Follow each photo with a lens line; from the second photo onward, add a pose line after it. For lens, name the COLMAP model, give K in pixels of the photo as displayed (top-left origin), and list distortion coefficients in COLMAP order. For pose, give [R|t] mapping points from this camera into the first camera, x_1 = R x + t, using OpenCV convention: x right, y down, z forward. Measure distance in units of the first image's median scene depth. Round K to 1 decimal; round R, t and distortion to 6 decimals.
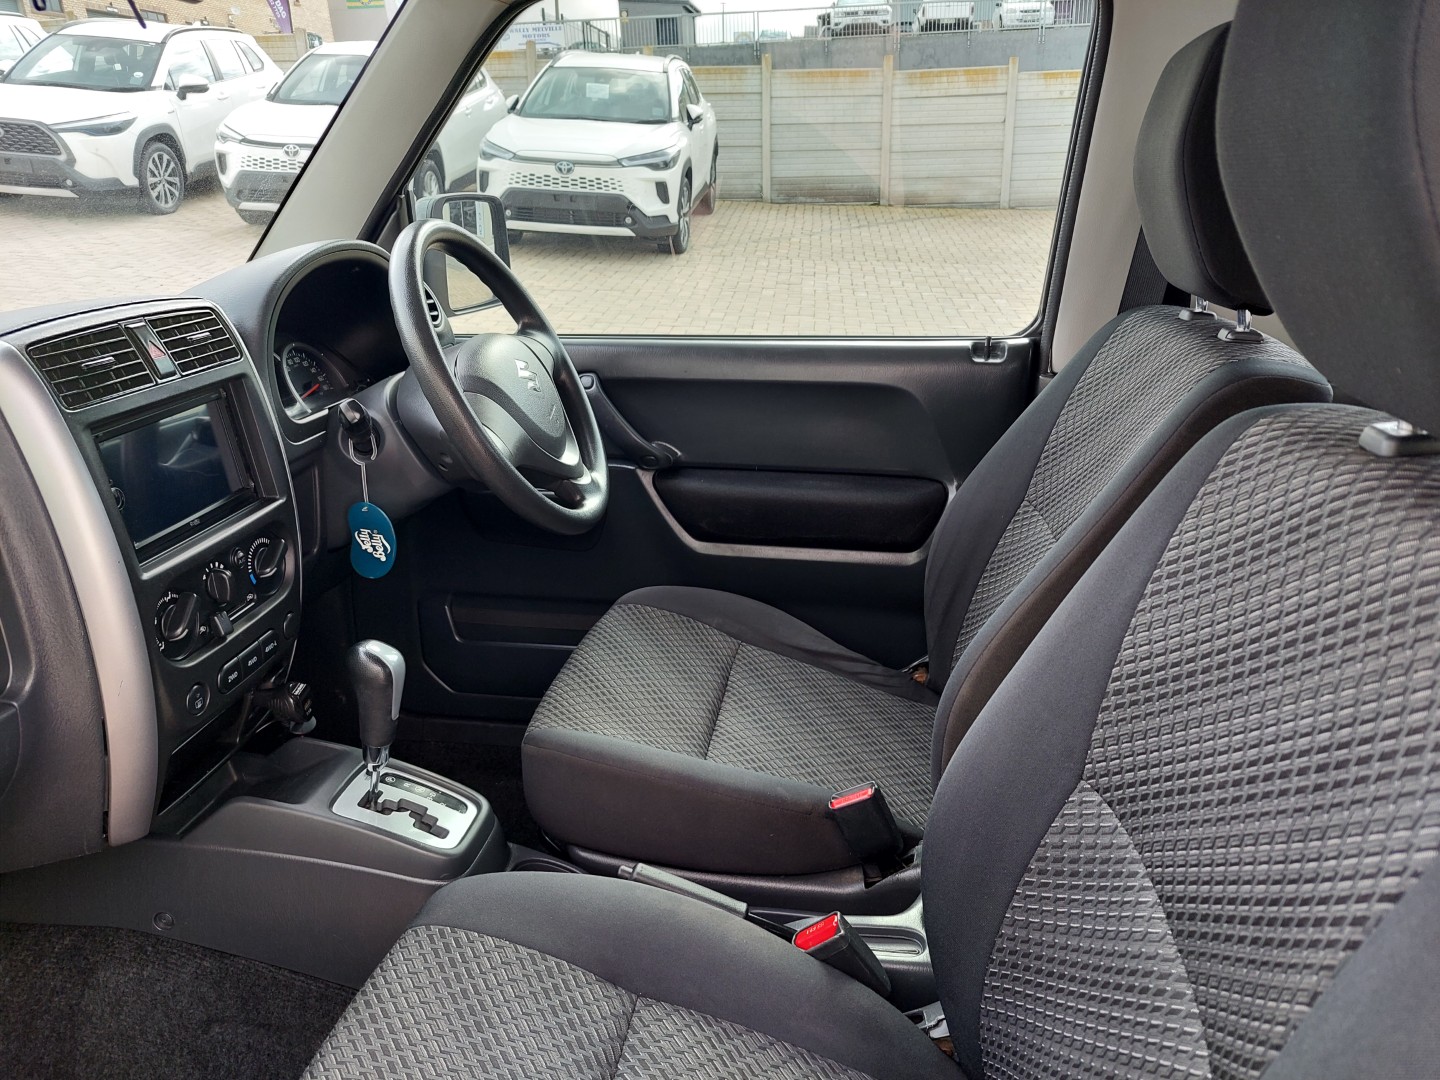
lens RADIAL K [[1037.9, 0, 725.5], [0, 1037.9, 546.9], [0, 0, 1]] dist [0.052667, -0.054149]
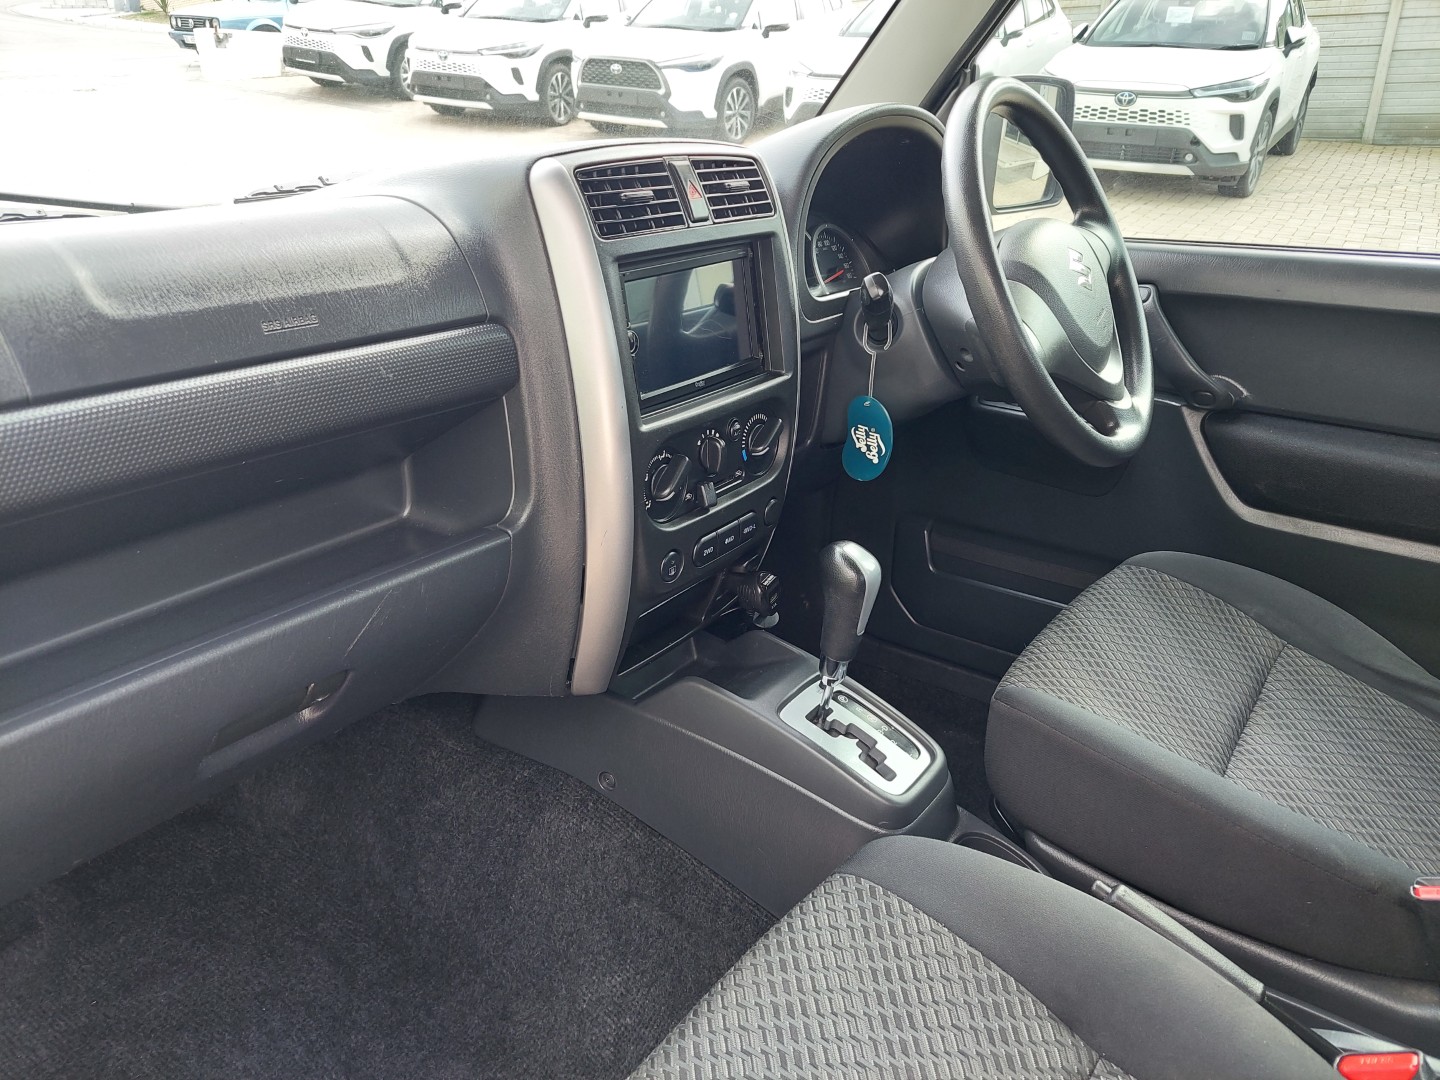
lens RADIAL K [[1037.9, 0, 716.8], [0, 1037.9, 530.8], [0, 0, 1]] dist [0.052667, -0.054149]
pose [[0.884044, 0.182293, -0.430389, -0.052444], [-0.166272, 0.983230, 0.074919, 0.027814], [0.436829, 0.005330, 0.899529, 0.132232]]
